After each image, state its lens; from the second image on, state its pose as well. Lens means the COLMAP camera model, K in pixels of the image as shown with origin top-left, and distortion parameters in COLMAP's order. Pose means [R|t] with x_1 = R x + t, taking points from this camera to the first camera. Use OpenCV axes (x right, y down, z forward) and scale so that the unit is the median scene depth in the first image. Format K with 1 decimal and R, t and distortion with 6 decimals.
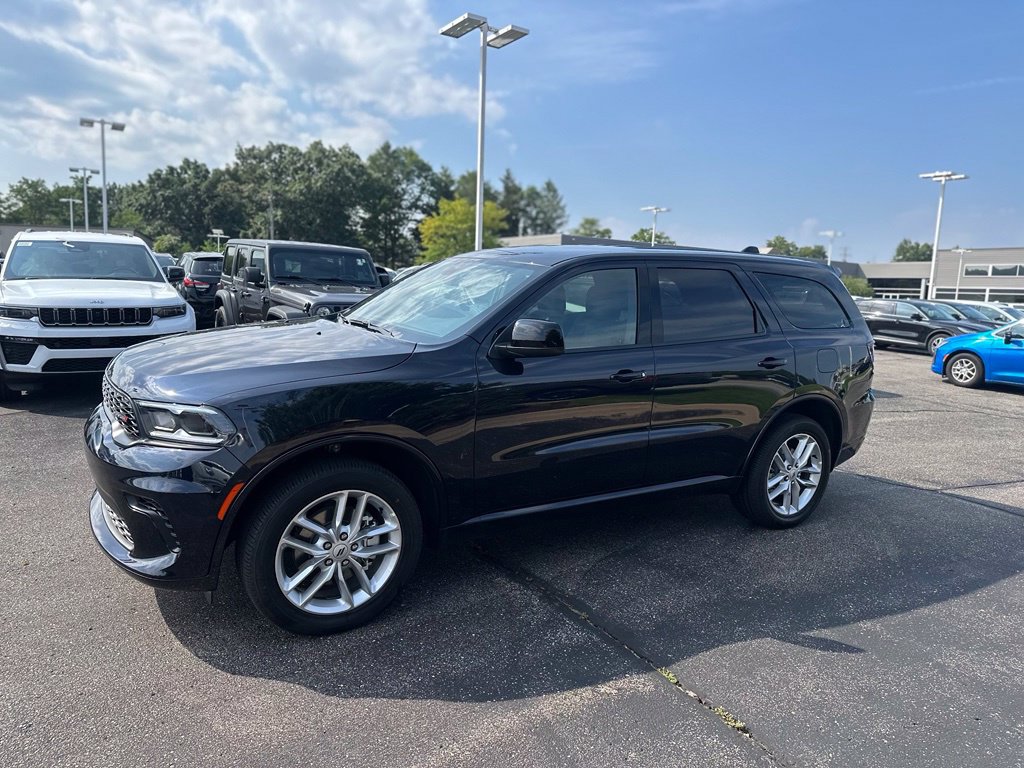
lens RADIAL K [[710.3, 0, 513.8], [0, 710.3, 381.4], [0, 0, 1]] dist [0.024563, -0.031392]
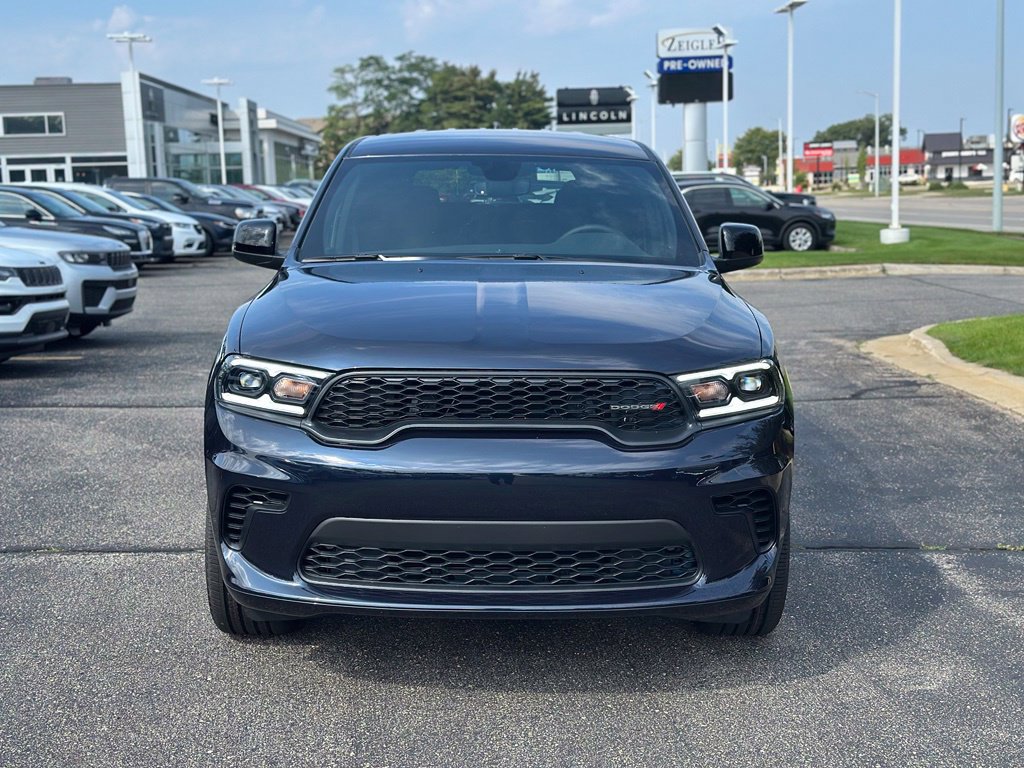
lens RADIAL K [[1407.5, 0, 521.7], [0, 1407.5, 387.1], [0, 0, 1]] dist [0.131747, -0.116863]
pose [[0.521767, -0.177806, 0.834353, -1.474010], [0.158258, 0.981236, 0.110141, -0.117302], [-0.838280, 0.074575, 0.540115, 0.298816]]
